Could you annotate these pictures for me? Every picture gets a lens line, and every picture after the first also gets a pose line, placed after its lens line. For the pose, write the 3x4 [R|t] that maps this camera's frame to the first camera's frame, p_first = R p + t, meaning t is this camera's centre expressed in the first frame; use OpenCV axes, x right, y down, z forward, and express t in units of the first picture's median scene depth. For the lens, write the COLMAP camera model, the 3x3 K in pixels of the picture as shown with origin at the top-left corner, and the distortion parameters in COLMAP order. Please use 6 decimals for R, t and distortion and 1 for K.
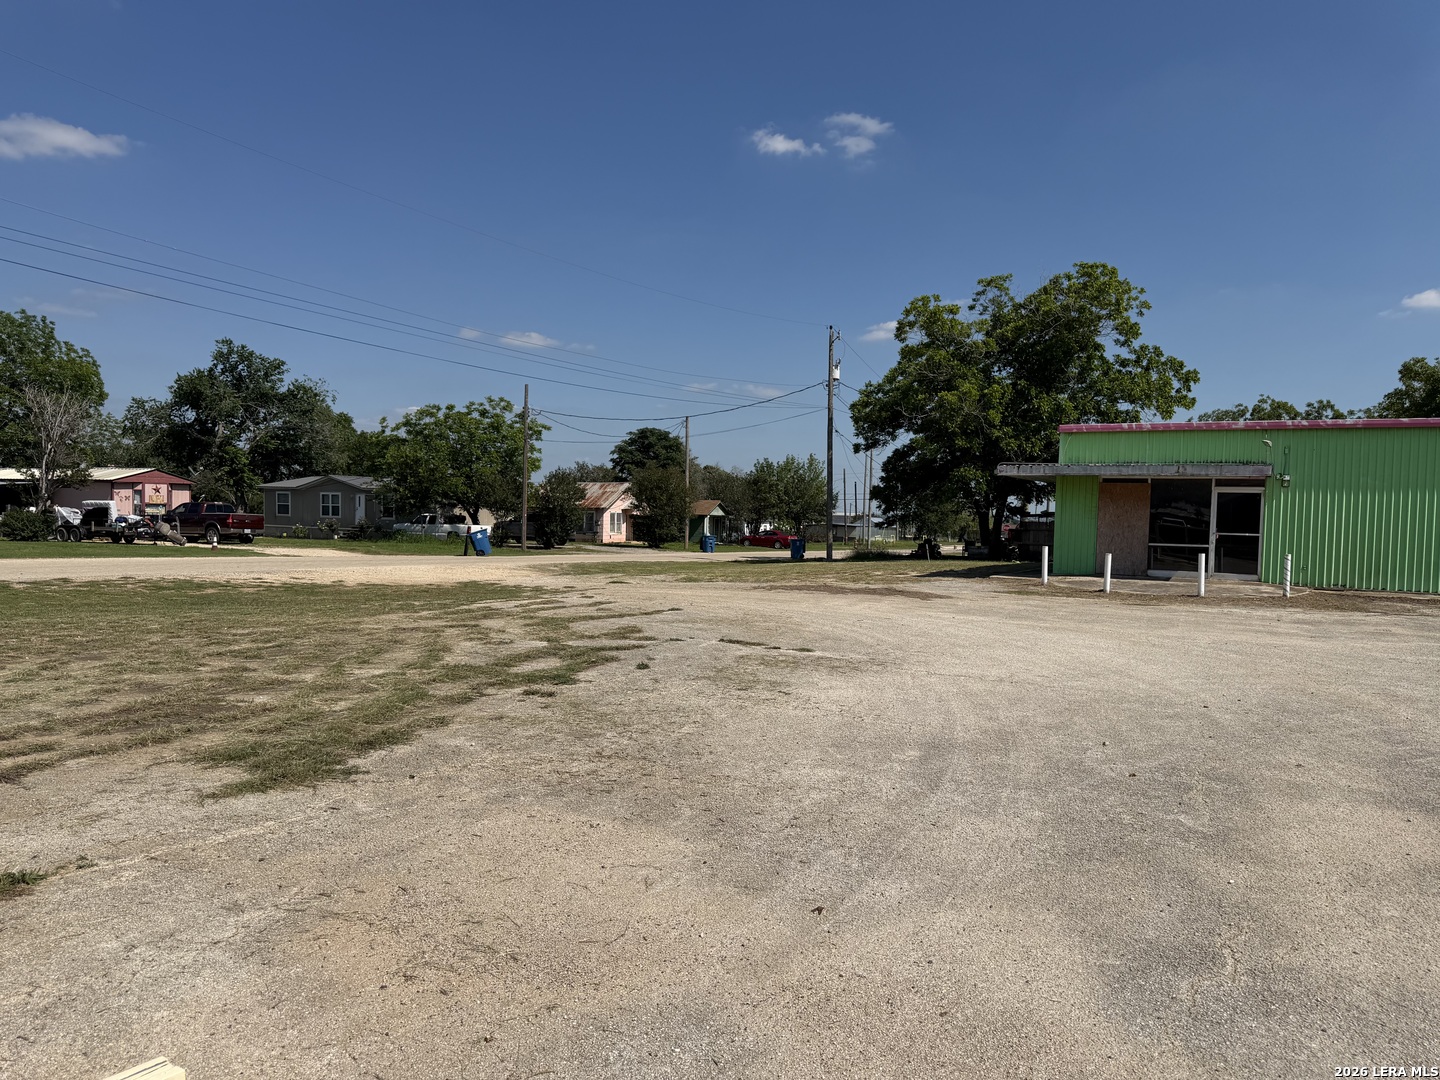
lens RADIAL K [[1022.2, 0, 703.0], [0, 1022.2, 546.6], [0, 0, 1]] dist [0.039739, -0.037120]
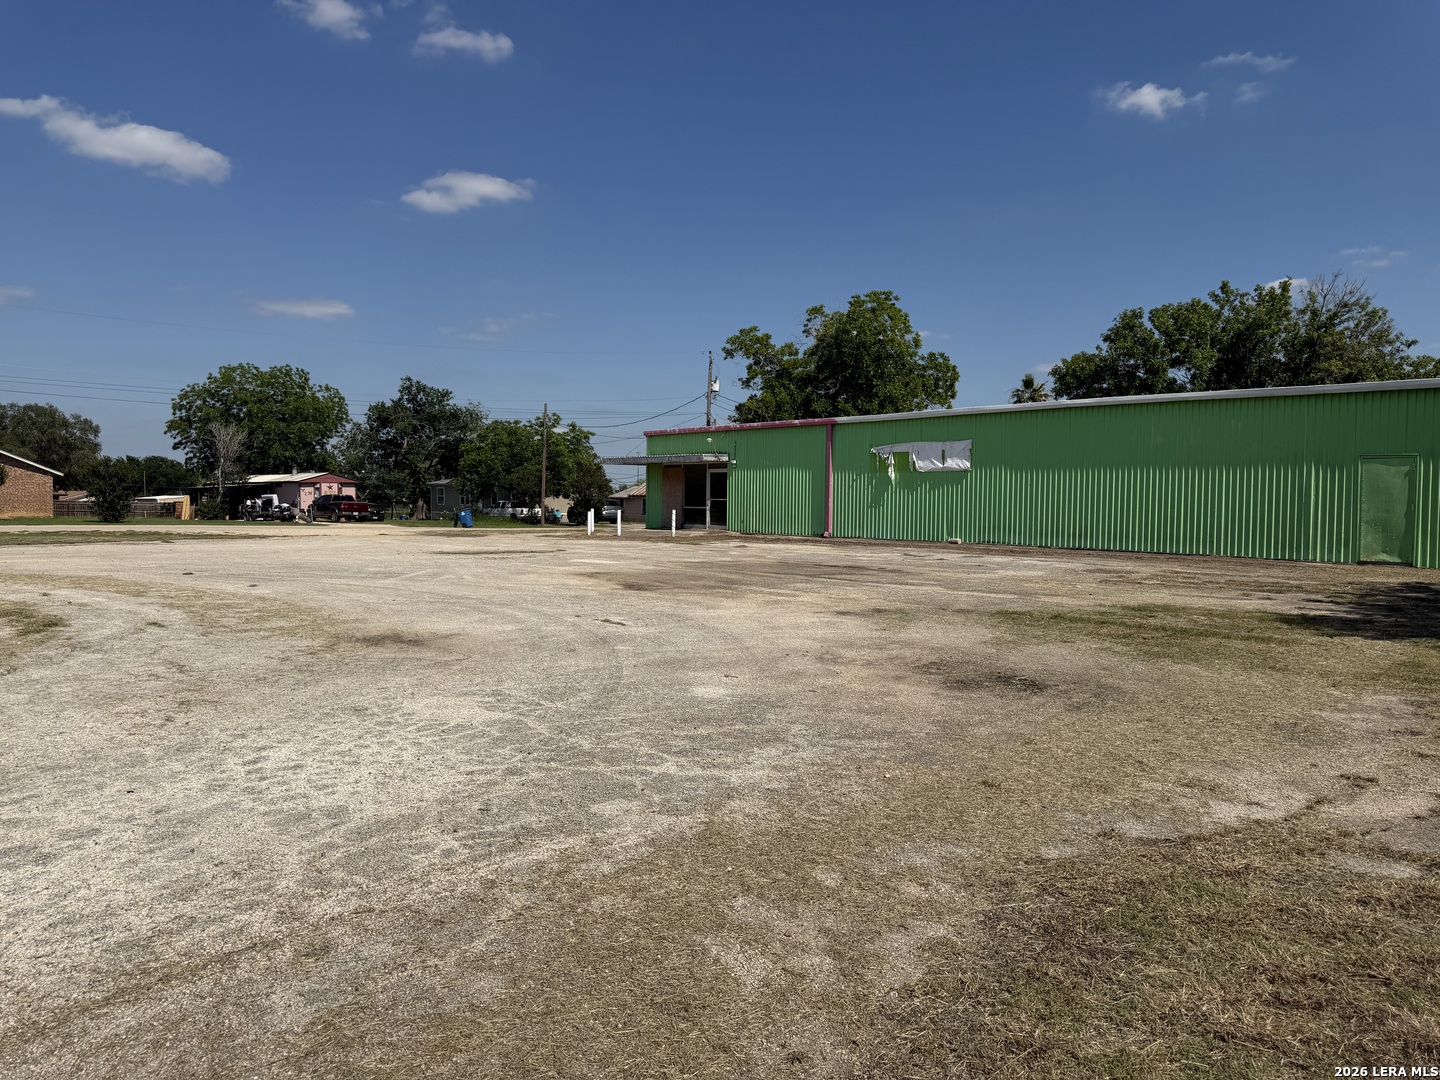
lens RADIAL K [[1004.0, 0, 723.4], [0, 1004.0, 548.2], [0, 0, 1]] dist [0.136918, -0.226064]
pose [[0.944985, -0.003926, -0.327091, 0.998871], [0.007718, 0.999917, 0.010295, 0.044537], [0.327024, -0.012253, 0.944937, -0.398149]]
